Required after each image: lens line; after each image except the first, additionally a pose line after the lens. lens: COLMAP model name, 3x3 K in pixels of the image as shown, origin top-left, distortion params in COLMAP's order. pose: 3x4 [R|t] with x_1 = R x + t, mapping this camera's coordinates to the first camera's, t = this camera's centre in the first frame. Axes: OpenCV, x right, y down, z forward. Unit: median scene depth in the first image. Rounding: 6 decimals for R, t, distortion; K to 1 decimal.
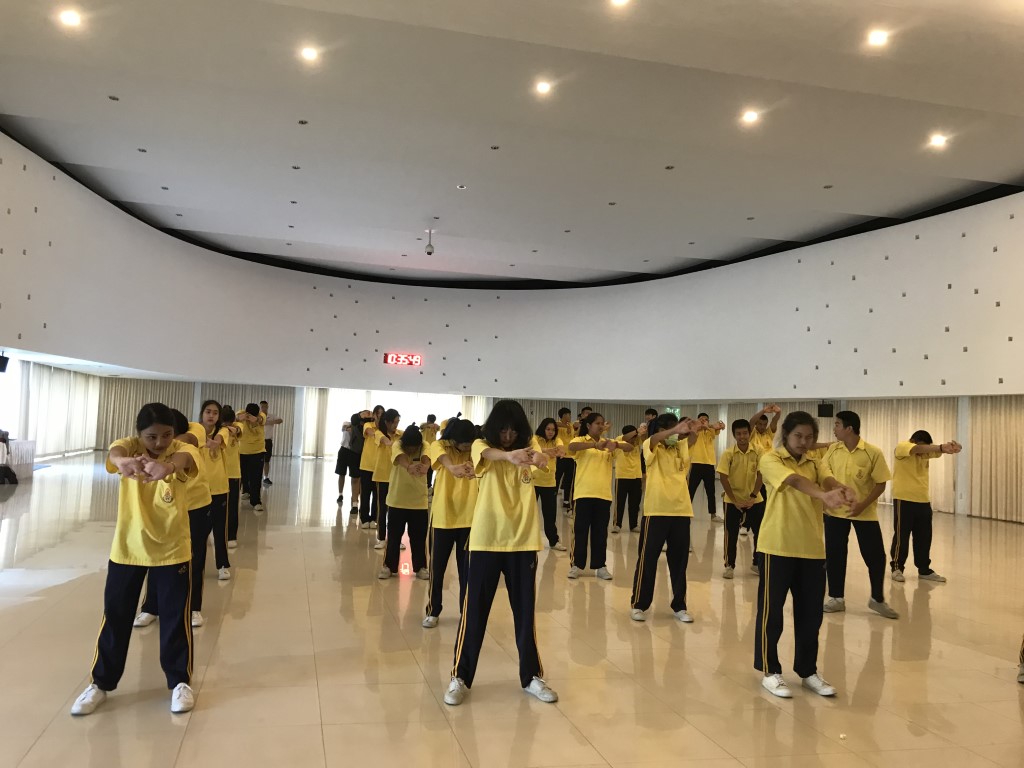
lens RADIAL K [[845.6, 0, 508.3], [0, 845.6, 390.8], [0, 0, 1]] dist [0.046333, -0.079392]
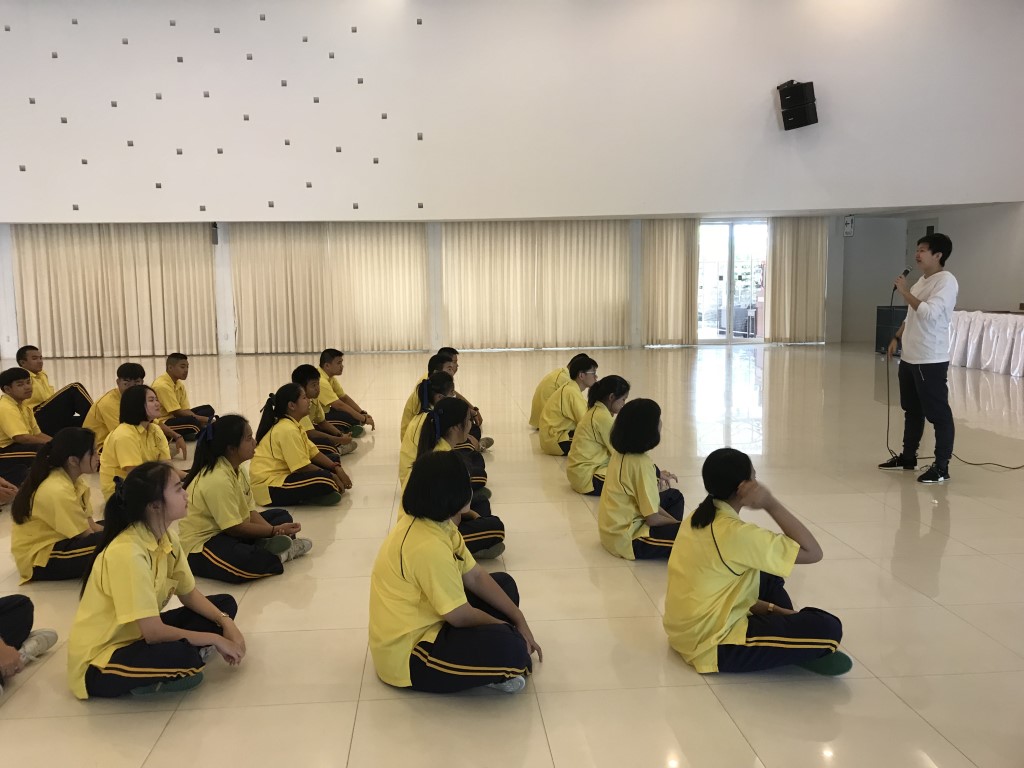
lens RADIAL K [[845.6, 0, 510.6], [0, 845.6, 384.0], [0, 0, 1]] dist [0.046333, -0.079392]
pose [[0.398888, -0.152573, 0.904218, -0.109145], [-0.019069, 0.984468, 0.174525, 0.007697], [-0.916802, -0.086859, 0.389783, 0.223070]]
